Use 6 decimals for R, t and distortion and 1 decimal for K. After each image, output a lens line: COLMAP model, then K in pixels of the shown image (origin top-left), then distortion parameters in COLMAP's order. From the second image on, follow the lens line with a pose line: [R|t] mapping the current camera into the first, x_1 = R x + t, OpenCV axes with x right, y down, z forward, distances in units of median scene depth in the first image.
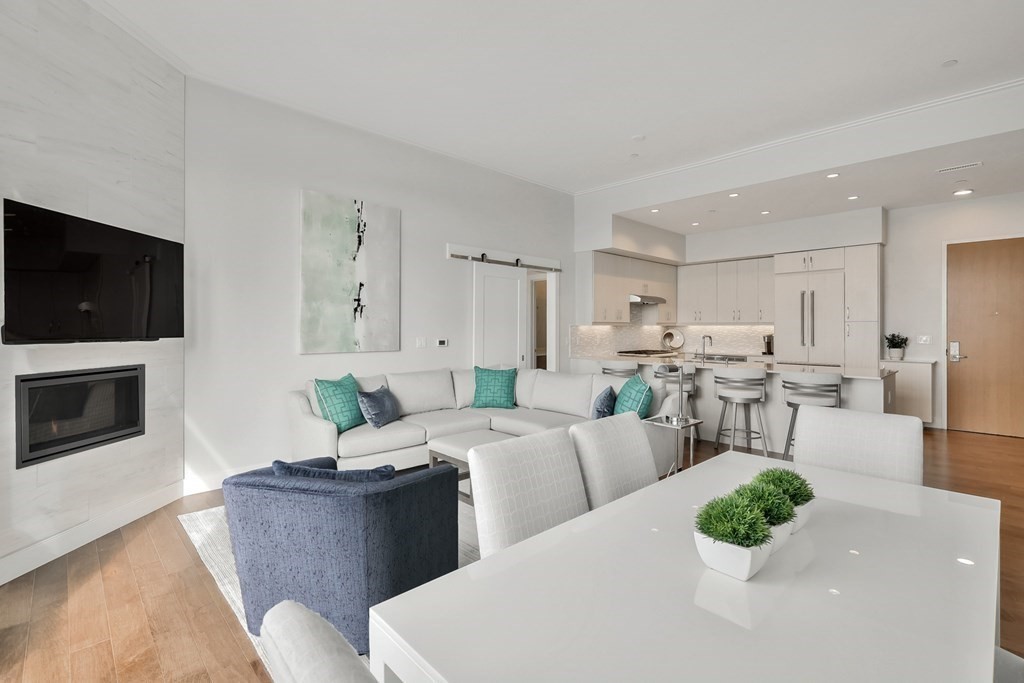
lens RADIAL K [[471.5, 0, 522.6], [0, 471.5, 328.9], [0, 0, 1]] dist [0.002146, 0.000278]
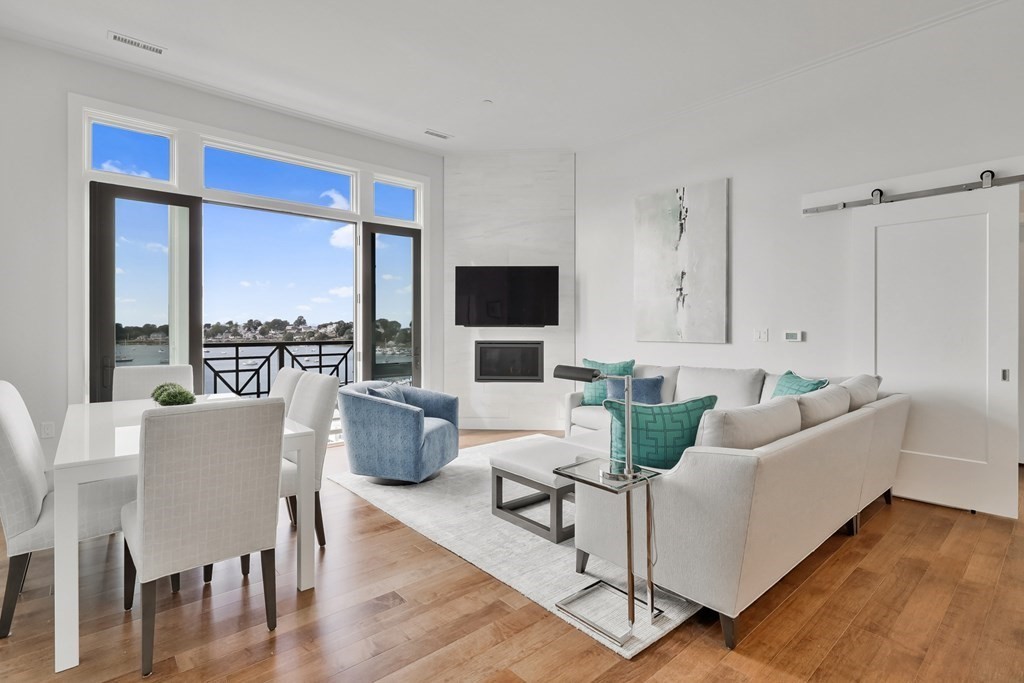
lens RADIAL K [[499.8, 0, 524.4], [0, 499.8, 328.0], [0, 0, 1]] dist [-0.000360, -0.000639]
pose [[-0.048712, 0.001209, -0.998812, 0.534841], [0.000243, 0.999999, 0.001199, 0.013914], [0.998813, -0.000185, -0.048712, 0.546664]]
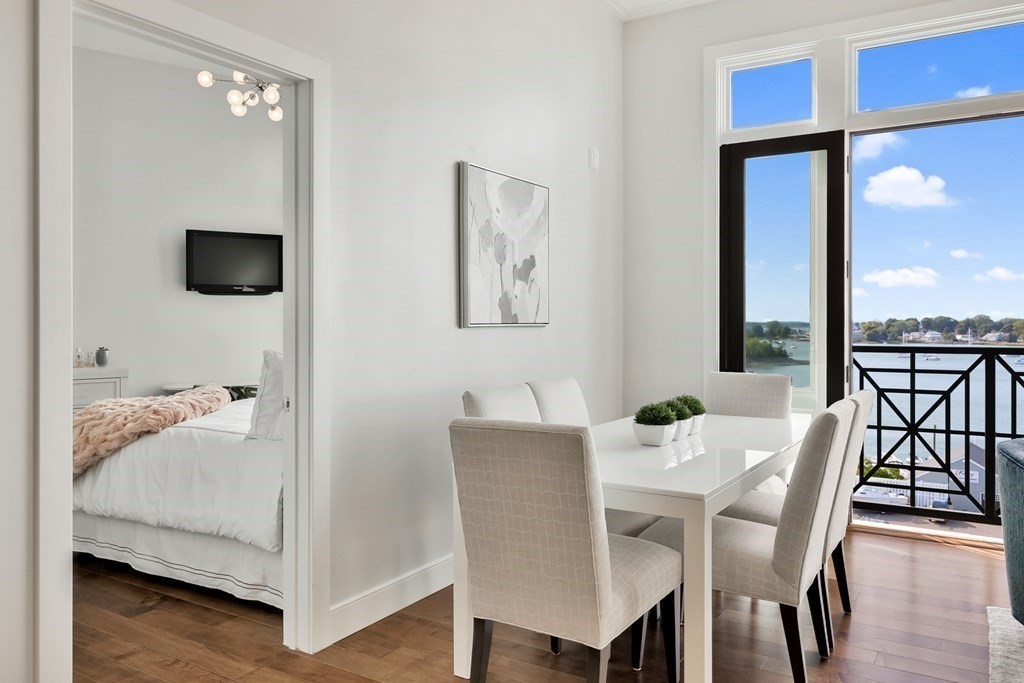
lens RADIAL K [[755.1, 0, 517.9], [0, 755.1, 327.5], [0, 0, 1]] dist [-0.001741, 0.000376]
pose [[-0.973106, 0.003926, -0.230325, 0.325155], [0.002328, 0.999971, 0.007209, 0.013100], [0.230347, 0.006479, -0.973087, 0.686064]]
